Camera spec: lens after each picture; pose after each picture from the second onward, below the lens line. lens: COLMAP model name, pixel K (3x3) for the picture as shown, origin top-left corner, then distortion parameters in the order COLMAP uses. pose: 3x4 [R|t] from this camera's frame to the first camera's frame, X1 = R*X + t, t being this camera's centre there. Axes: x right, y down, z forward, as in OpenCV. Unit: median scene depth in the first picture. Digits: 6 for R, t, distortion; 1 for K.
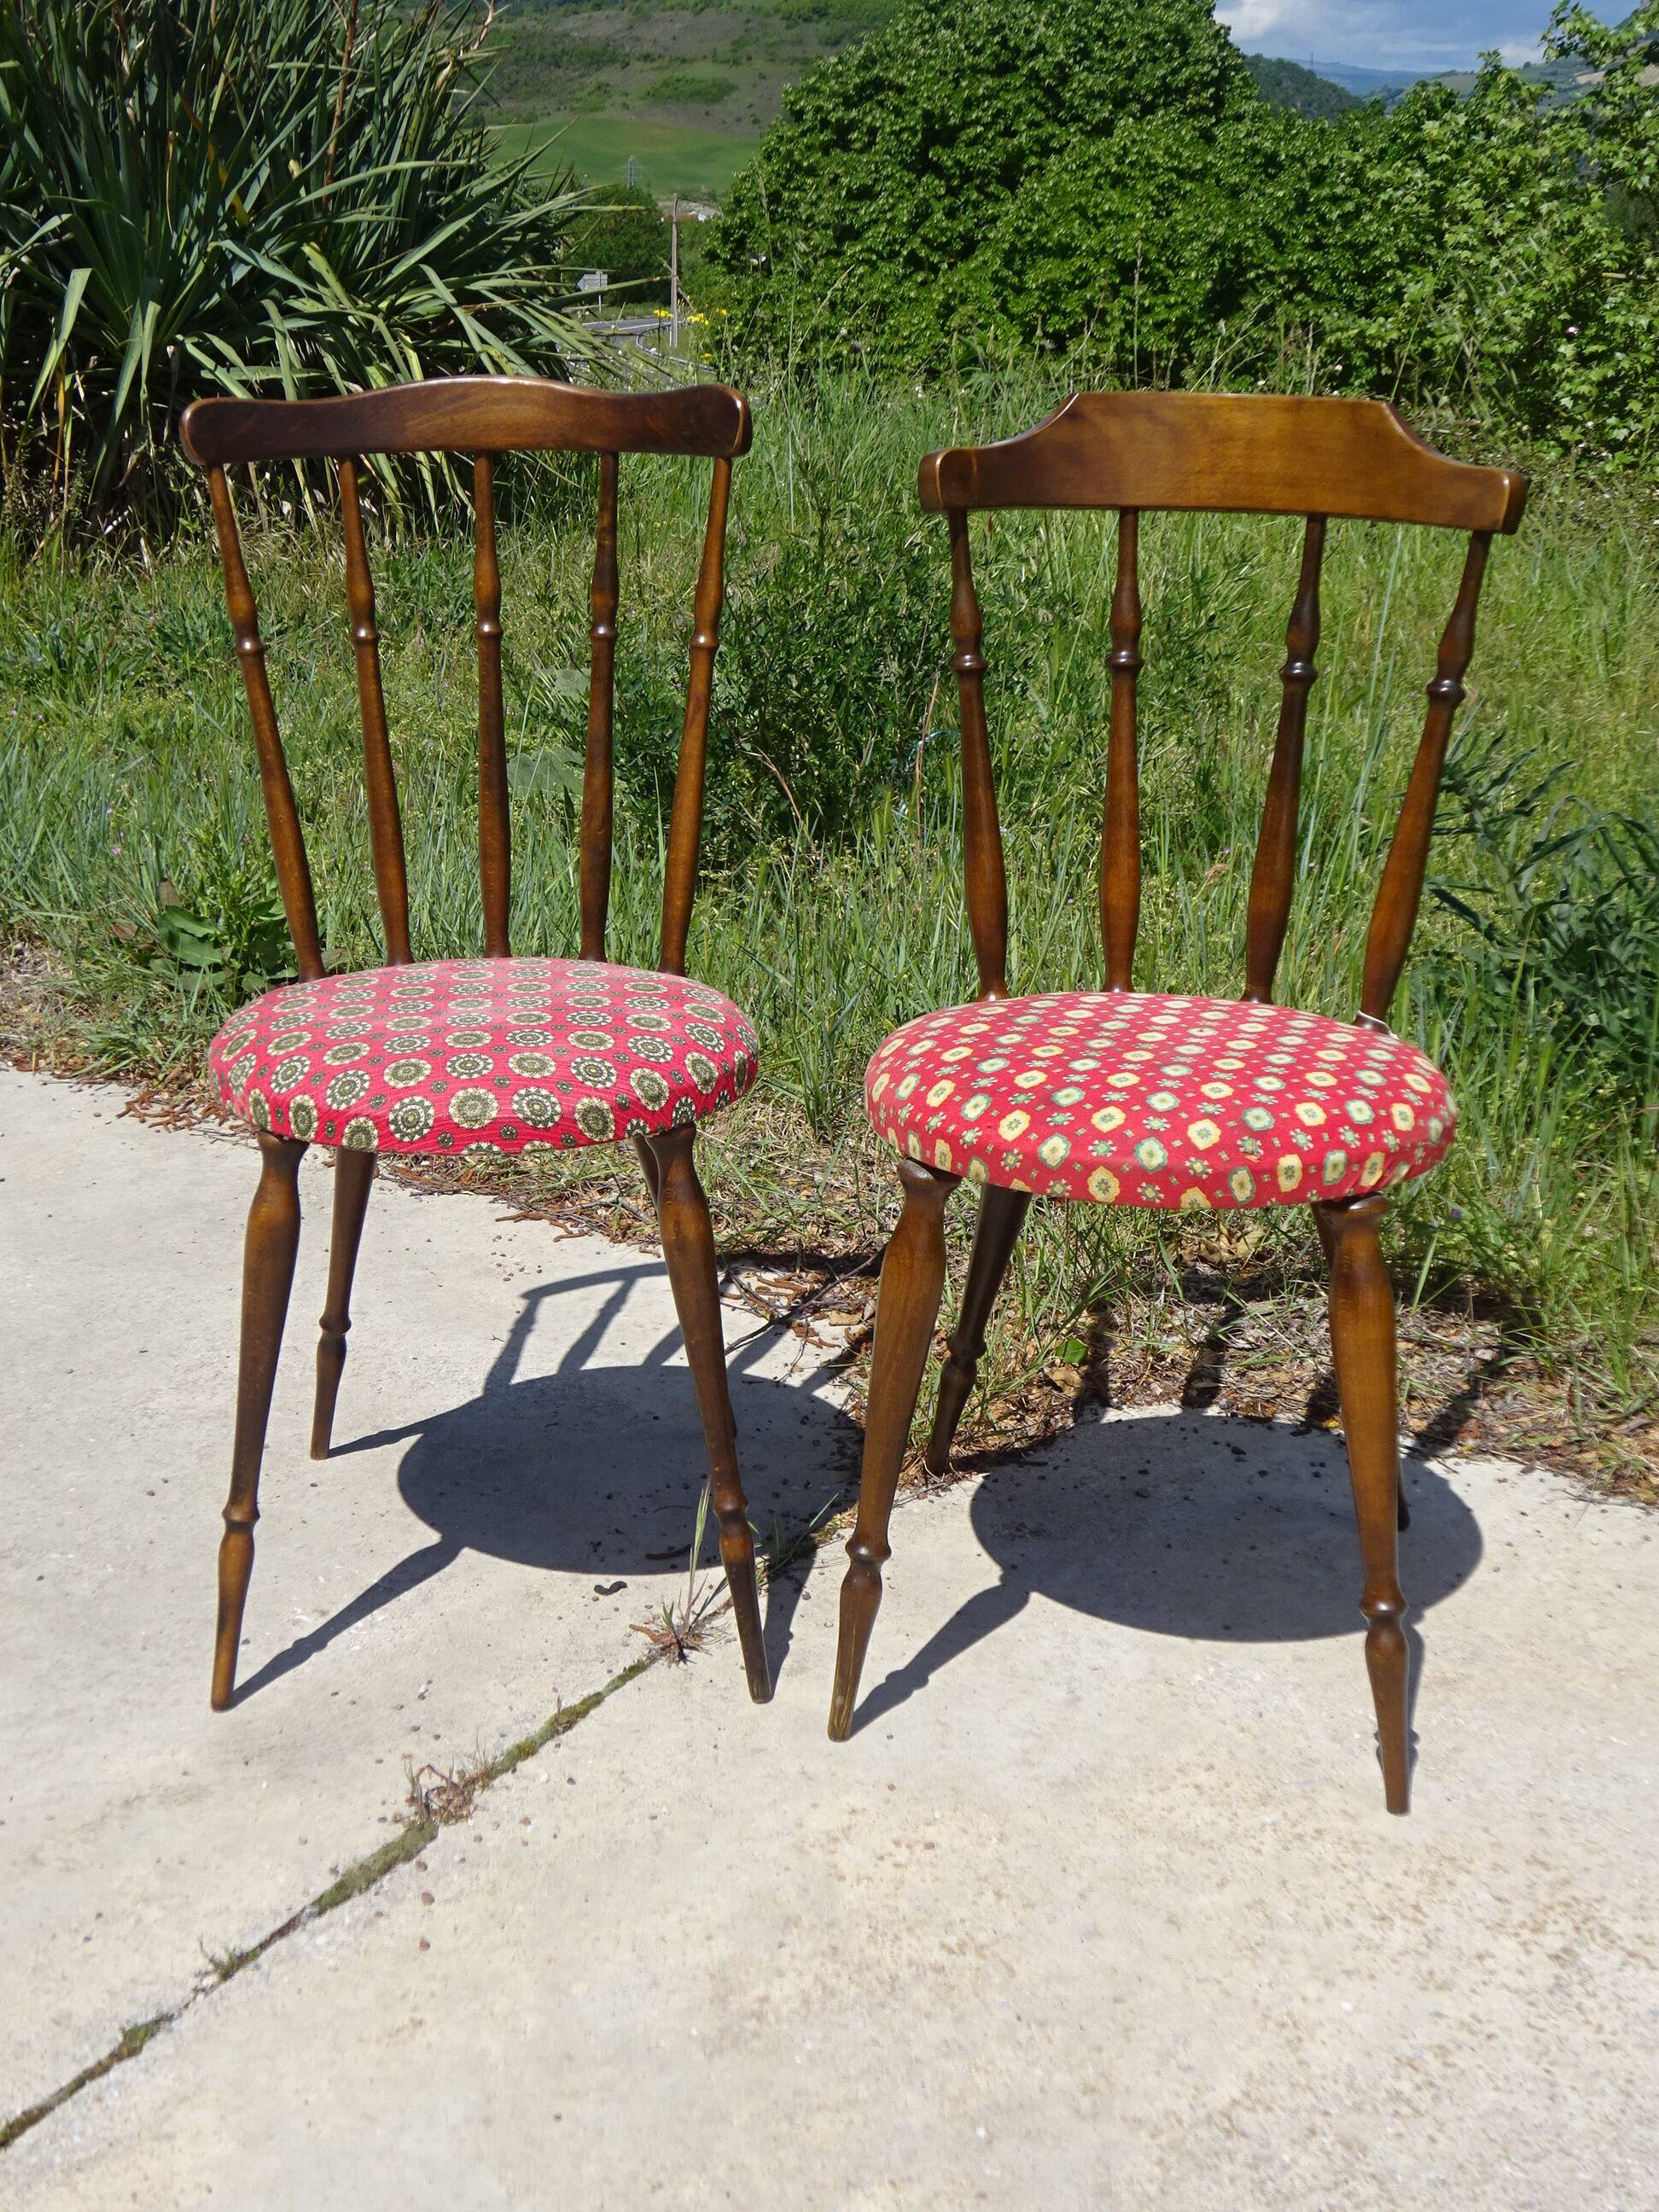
lens RADIAL K [[3083.0, 0, 829.5], [0, 3083.0, 1106.0], [0, 0, 1]] dist [0.032902, 0.063682]
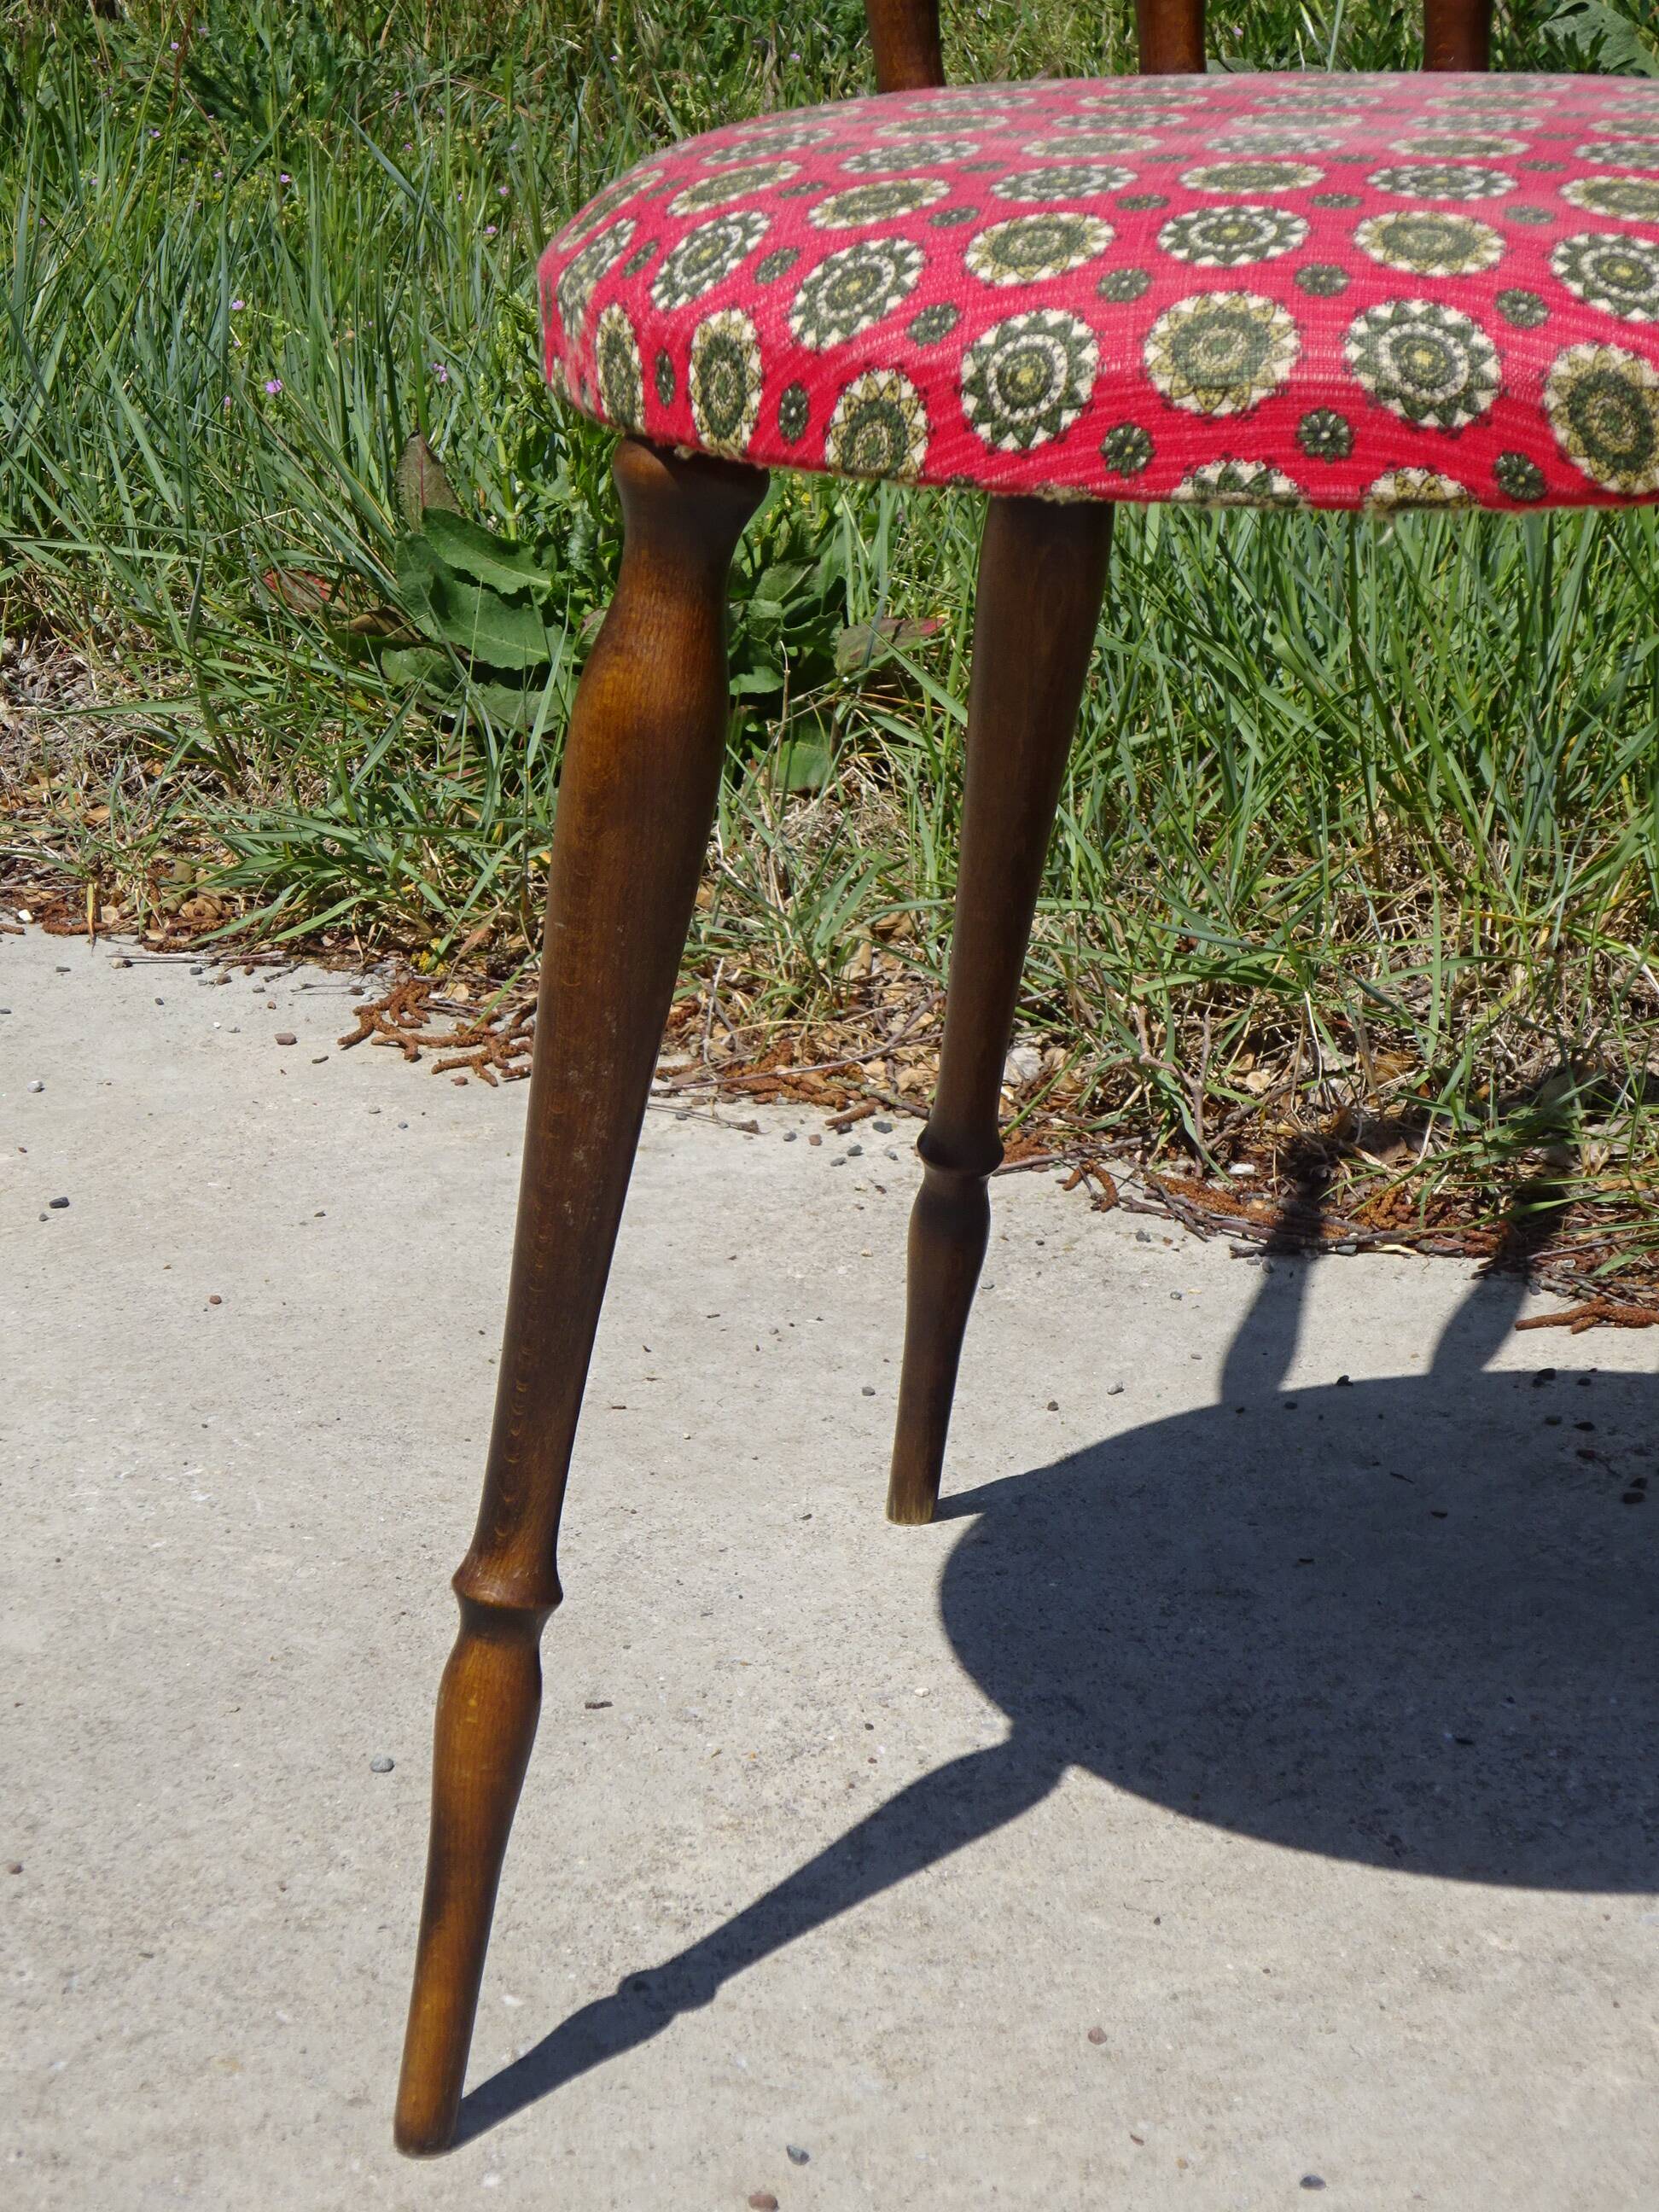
lens RADIAL K [[5495.3, 0, 797.6], [0, 5495.3, 1125.9], [0, 0, 1]] dist [0.039888, -0.640741]
pose [[0.998266, 0.008322, -0.058268, -0.135033], [-0.009413, 0.999785, -0.018485, 0.023881], [0.058102, 0.019002, 0.998130, 0.345662]]
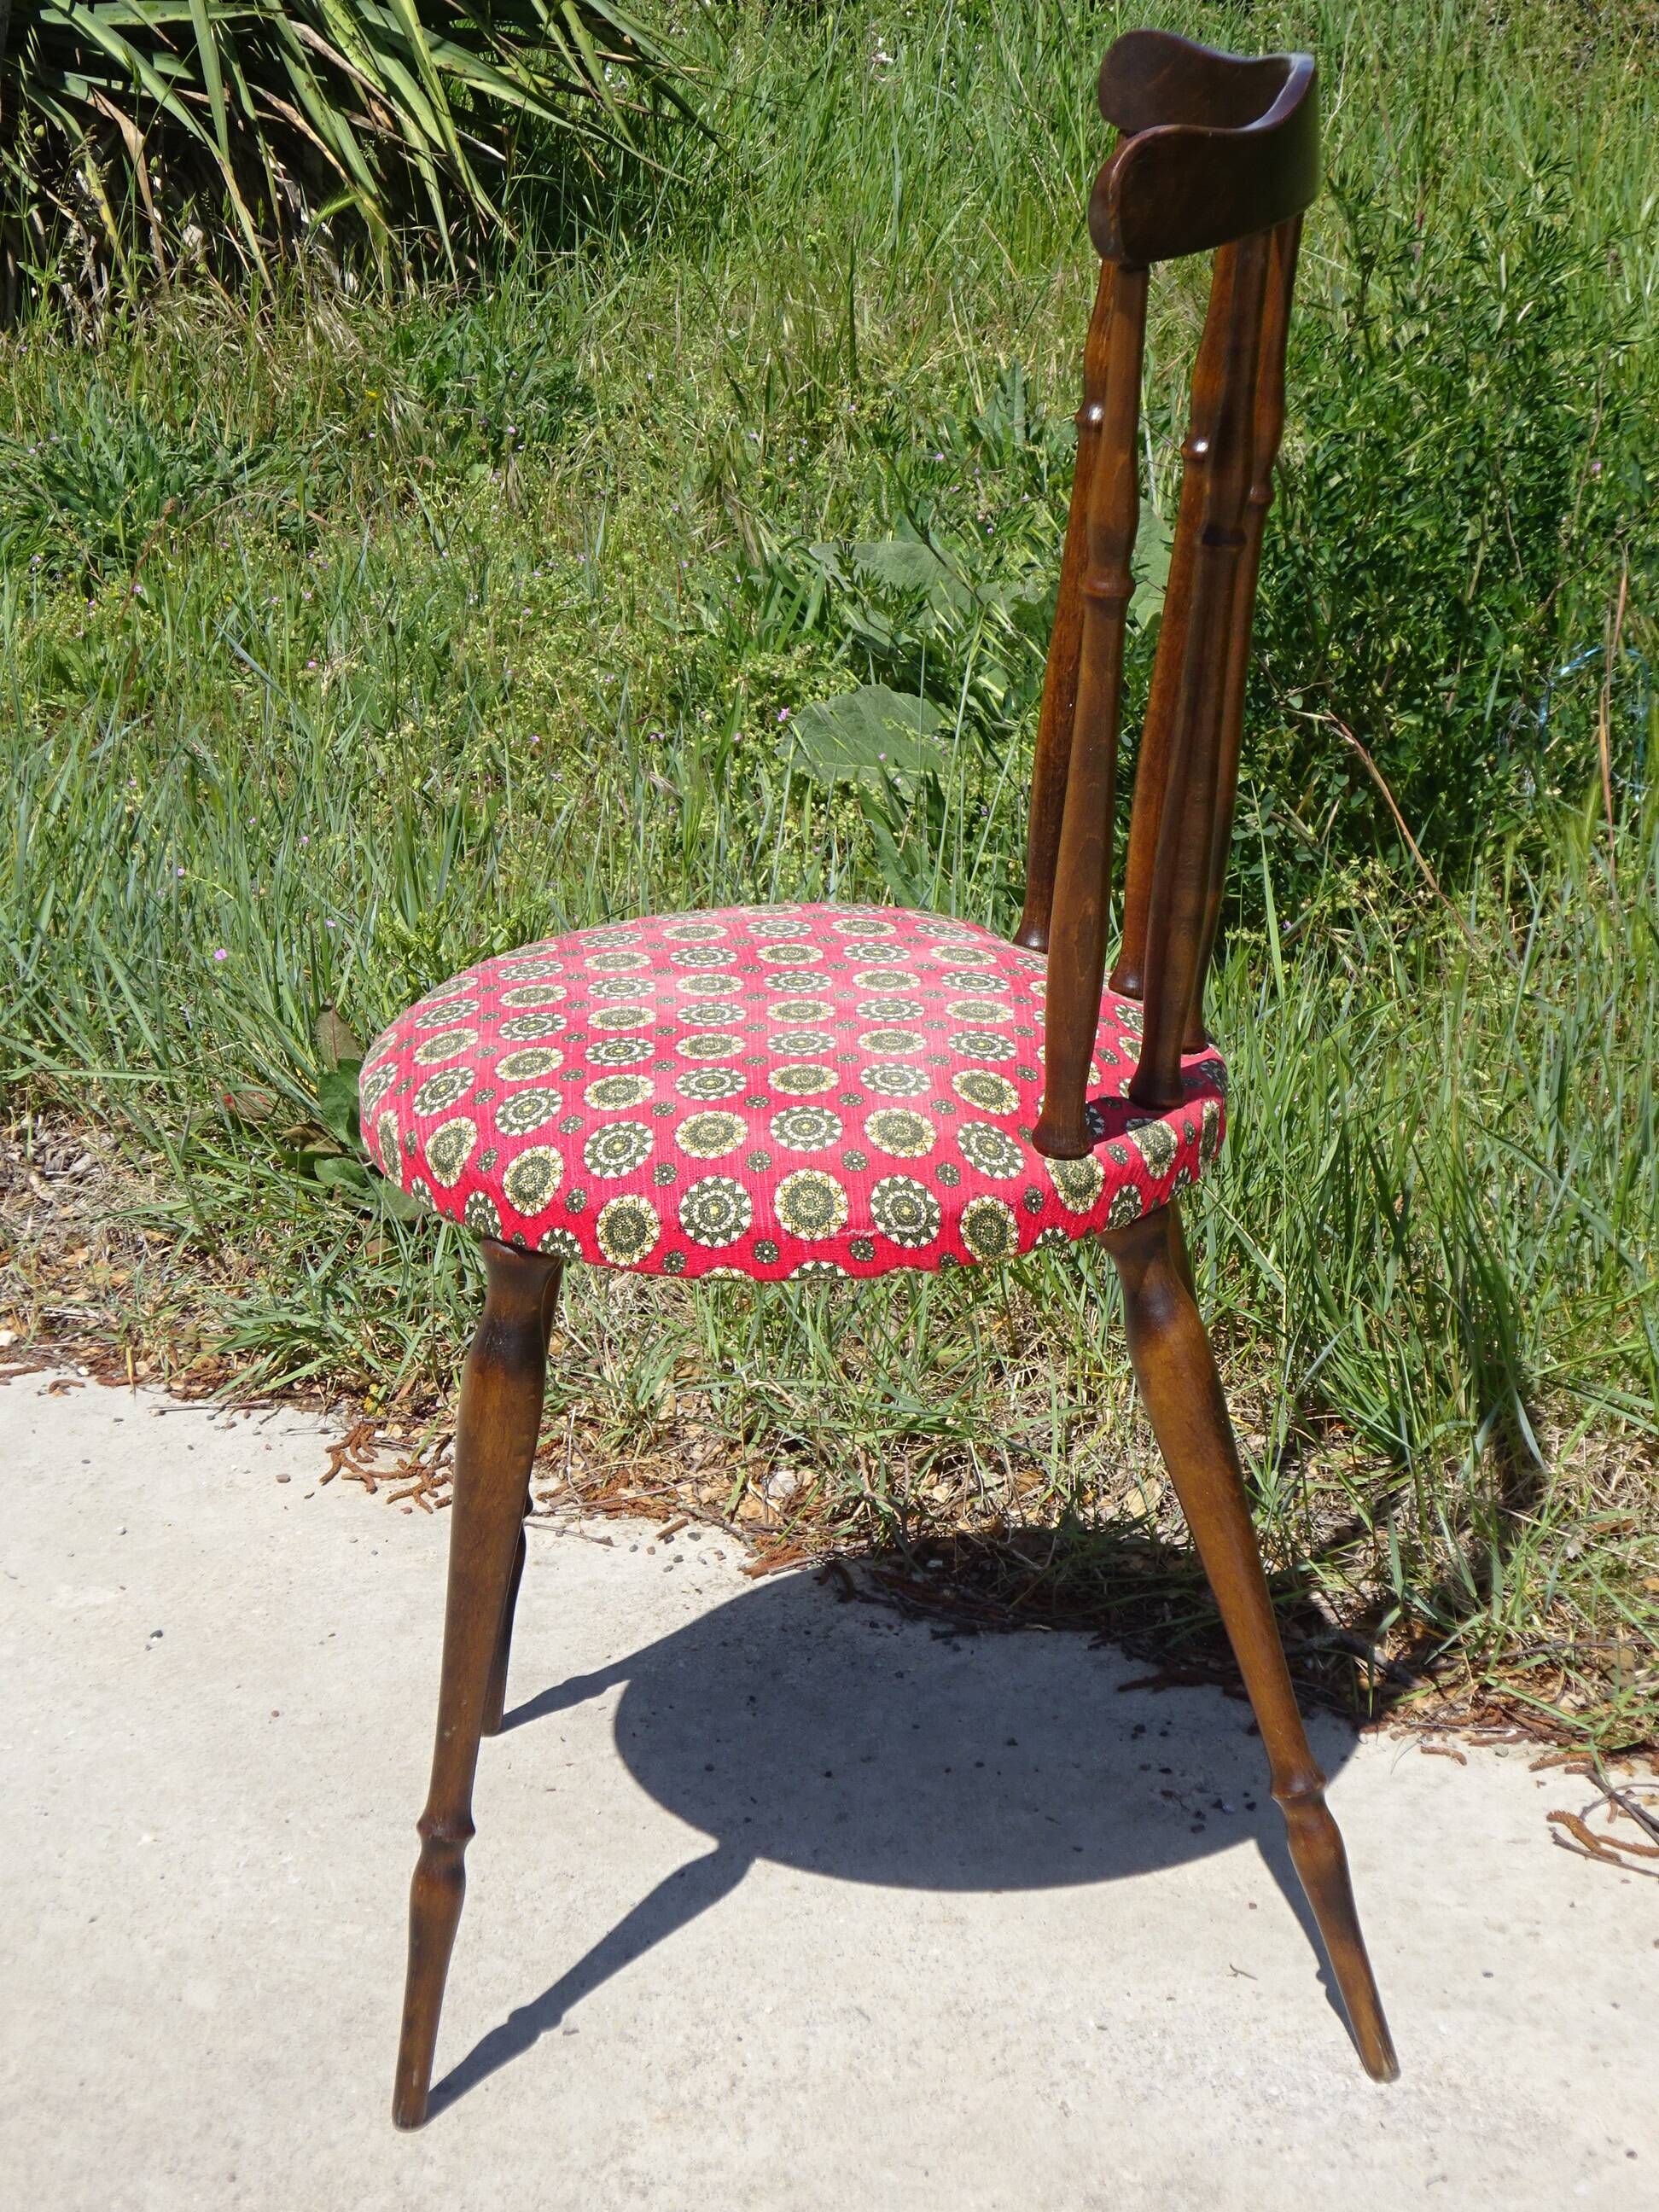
lens RADIAL K [[4769.4, 0, 829.5], [0, 4769.4, 1106.0], [0, 0, 1]] dist [0.024892, -0.205199]
pose [[0.999086, -0.039851, 0.015452, -0.147875], [0.039646, 0.999125, 0.013344, -0.067755], [-0.015971, -0.012719, 0.999792, 0.160466]]
